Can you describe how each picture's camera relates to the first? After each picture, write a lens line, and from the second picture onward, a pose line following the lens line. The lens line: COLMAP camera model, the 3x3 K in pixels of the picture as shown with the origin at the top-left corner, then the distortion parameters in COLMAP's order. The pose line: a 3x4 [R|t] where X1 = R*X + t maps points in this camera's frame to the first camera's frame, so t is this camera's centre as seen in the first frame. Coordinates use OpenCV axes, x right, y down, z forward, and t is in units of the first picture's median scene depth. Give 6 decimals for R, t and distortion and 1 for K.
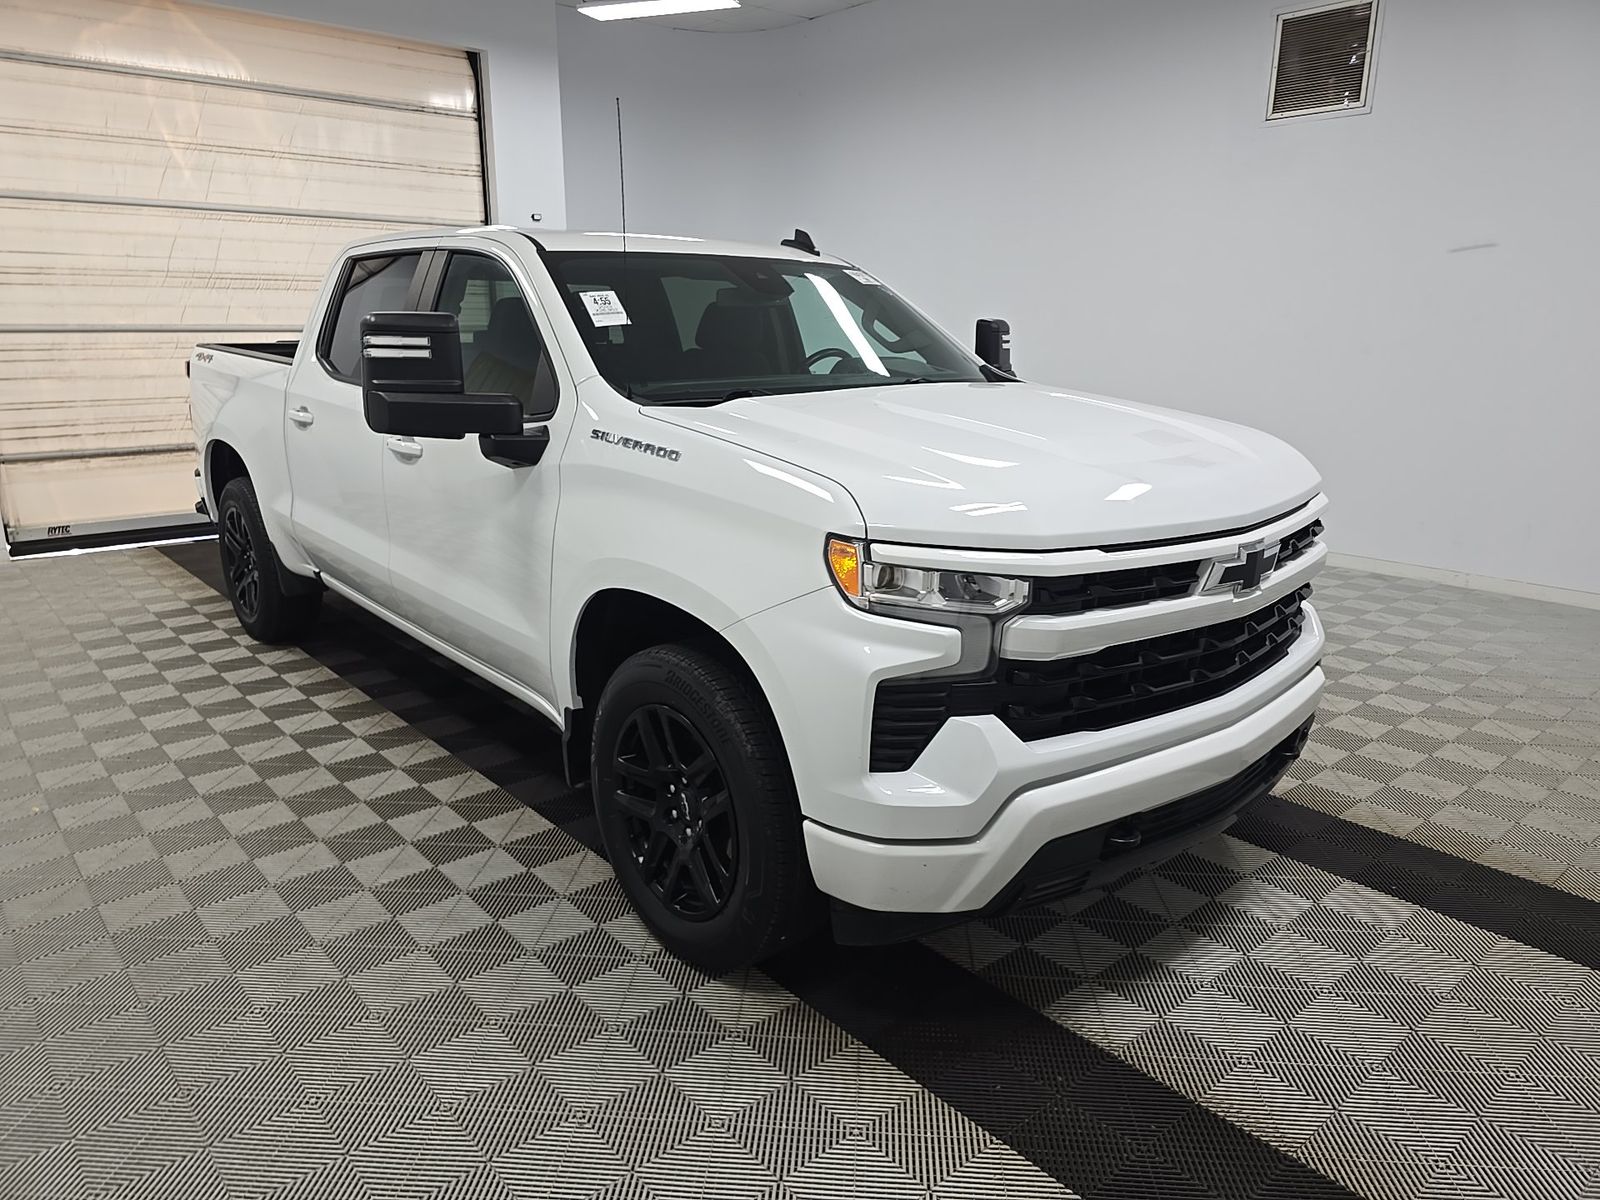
lens RADIAL K [[1067.9, 0, 801.7], [0, 1067.9, 597.0], [0, 0, 1]] dist [0.030419, -0.018078]
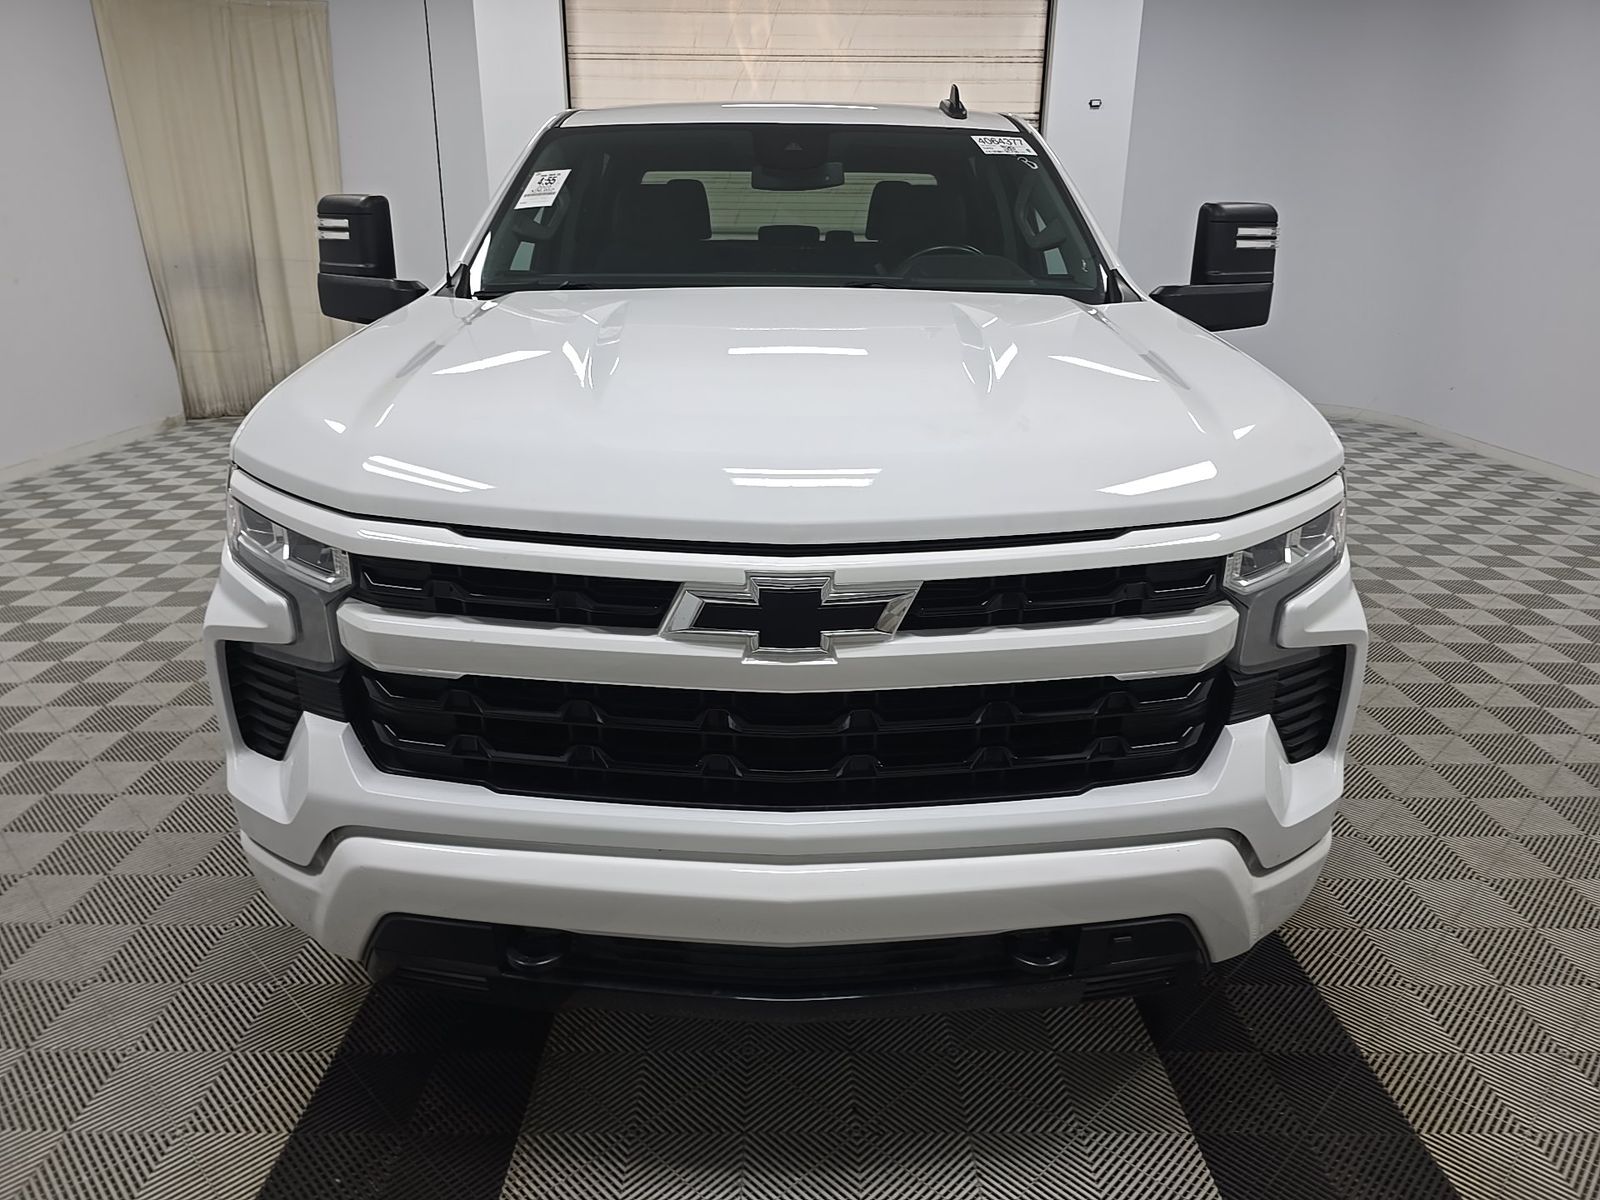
lens RADIAL K [[1067.9, 0, 801.1], [0, 1067.9, 606.0], [0, 0, 1]] dist [0.030419, -0.018078]
pose [[0.766376, 0.216647, -0.604757, 0.262806], [-0.165614, 0.976225, 0.139847, -0.038906], [0.620676, -0.007019, 0.784035, 0.184674]]
